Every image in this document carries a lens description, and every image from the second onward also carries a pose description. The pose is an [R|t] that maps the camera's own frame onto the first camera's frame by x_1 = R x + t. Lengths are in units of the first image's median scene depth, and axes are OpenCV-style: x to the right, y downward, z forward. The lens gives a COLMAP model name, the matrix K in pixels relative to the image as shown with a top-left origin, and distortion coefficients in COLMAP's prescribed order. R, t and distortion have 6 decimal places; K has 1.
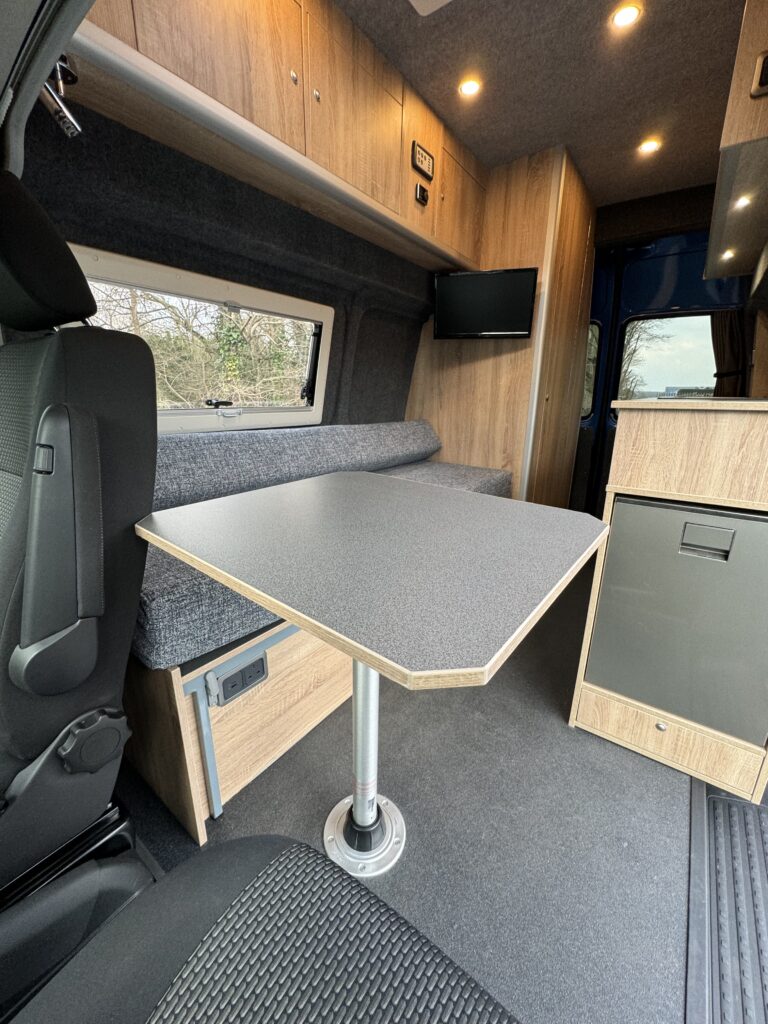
lens RADIAL K [[408.8, 0, 384.0], [0, 408.8, 512.0], [0, 0, 1]] dist [-0.001387, 0.000116]
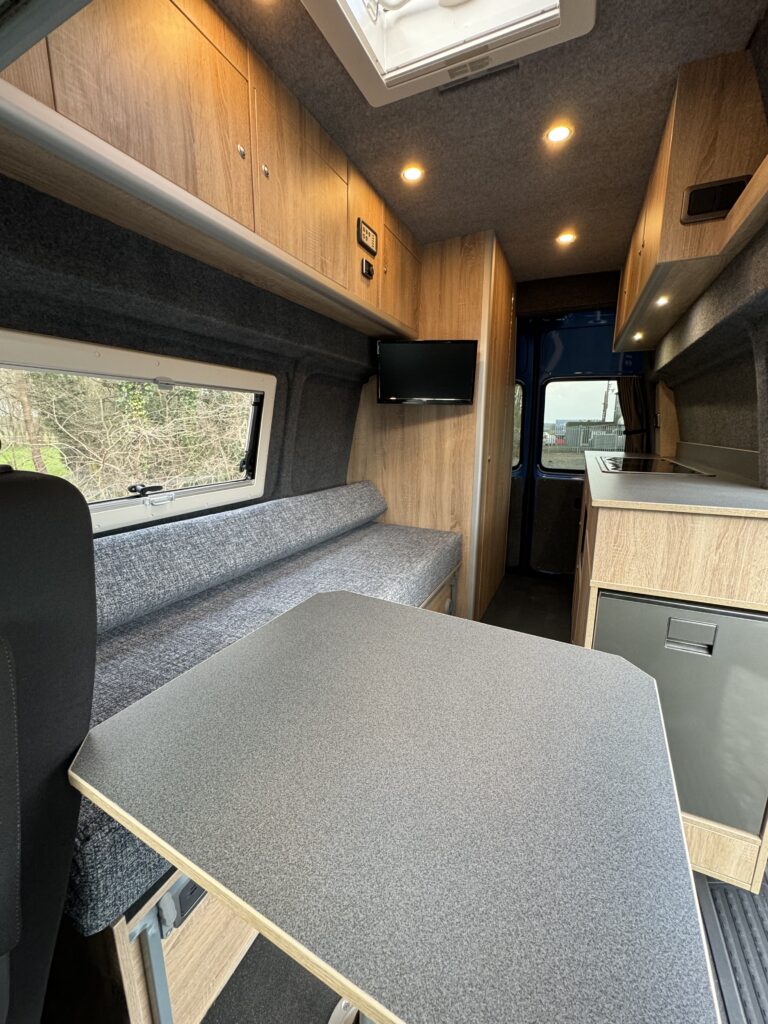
lens RADIAL K [[408.8, 0, 384.0], [0, 408.8, 512.0], [0, 0, 1]] dist [-0.001387, 0.000116]
pose [[0.980485, -0.045255, 0.191315, -0.088944], [0.059150, 0.995961, -0.067553, -0.141002], [-0.187485, 0.077551, 0.979201, 0.087227]]
